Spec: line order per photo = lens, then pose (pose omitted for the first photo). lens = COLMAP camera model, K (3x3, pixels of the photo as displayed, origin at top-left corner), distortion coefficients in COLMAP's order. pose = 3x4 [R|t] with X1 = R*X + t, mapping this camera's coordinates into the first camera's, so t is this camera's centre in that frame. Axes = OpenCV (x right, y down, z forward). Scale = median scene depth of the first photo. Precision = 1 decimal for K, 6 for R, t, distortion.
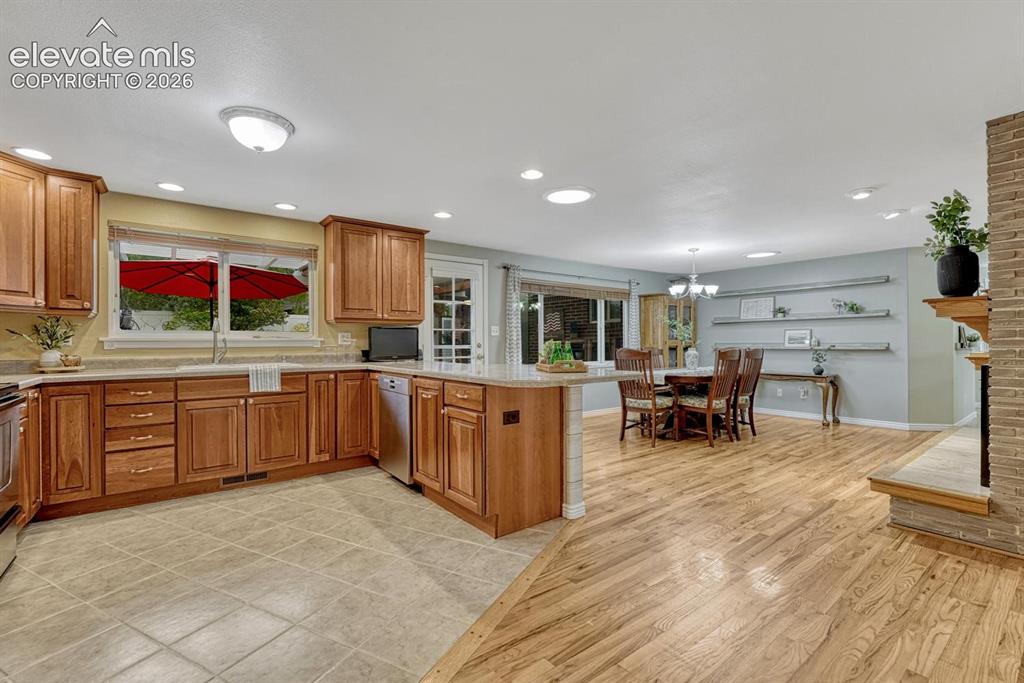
lens RADIAL K [[447.2, 0, 512.0], [0, 447.2, 341.5], [0, 0, 1]] dist [-0.000419, 0.000132]
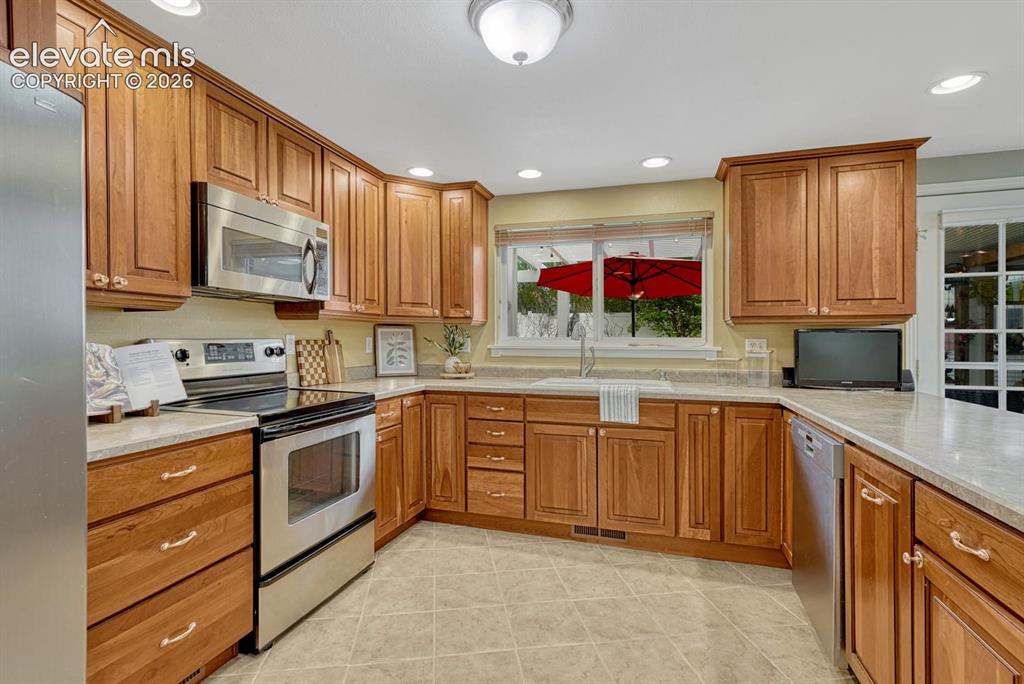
lens RADIAL K [[487.3, 0, 506.3], [0, 487.3, 338.9], [0, 0, 1]] dist [0.002990, 0.000142]
pose [[0.576956, 0.005515, -0.816756, -0.011680], [-0.006290, 0.999978, 0.002309, -0.025185], [0.816751, 0.003805, 0.576978, 0.407390]]
